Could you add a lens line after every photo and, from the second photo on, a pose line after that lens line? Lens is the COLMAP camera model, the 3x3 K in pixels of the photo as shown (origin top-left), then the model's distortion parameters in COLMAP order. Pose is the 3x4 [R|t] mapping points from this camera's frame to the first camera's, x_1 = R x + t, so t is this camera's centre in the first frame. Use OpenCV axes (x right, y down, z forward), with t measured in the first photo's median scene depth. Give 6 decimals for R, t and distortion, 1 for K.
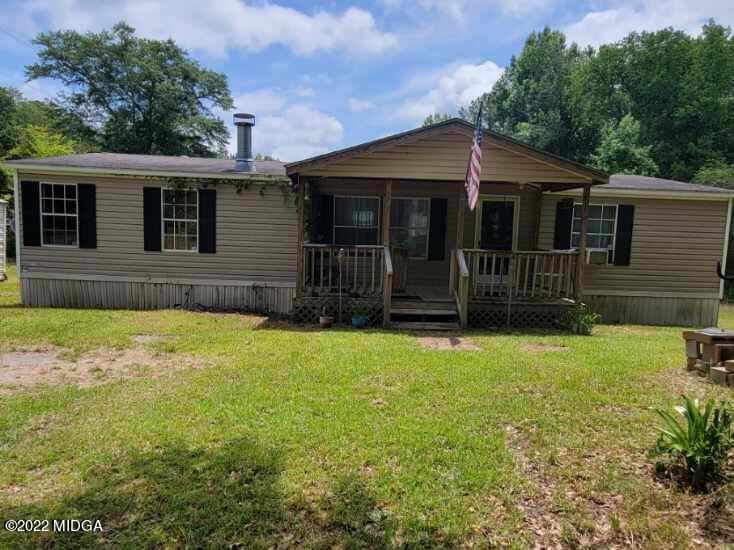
lens RADIAL K [[504.1, 0, 367.0], [0, 504.1, 275.0], [0, 0, 1]] dist [0.001871, -0.003108]
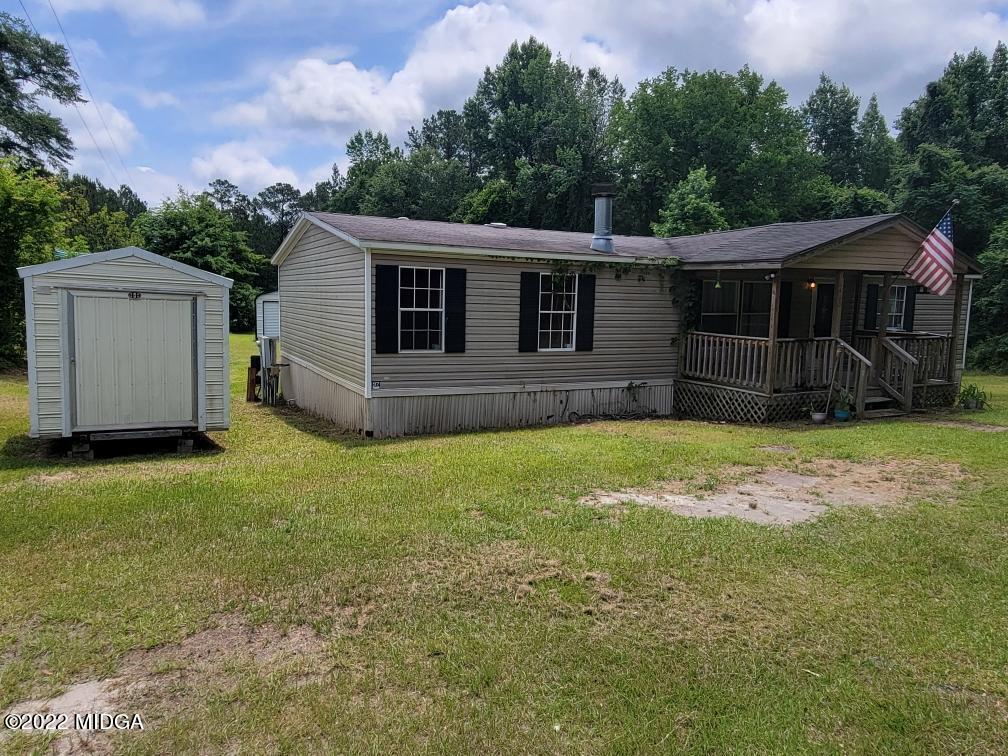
lens RADIAL K [[692.3, 0, 504.0], [0, 692.3, 378.0], [0, 0, 1]] dist [0.001871, -0.003108]
pose [[0.909586, -0.066322, 0.410190, -0.916663], [0.048850, 0.997402, 0.052944, -0.066446], [-0.412635, -0.028119, 0.910462, 0.015958]]
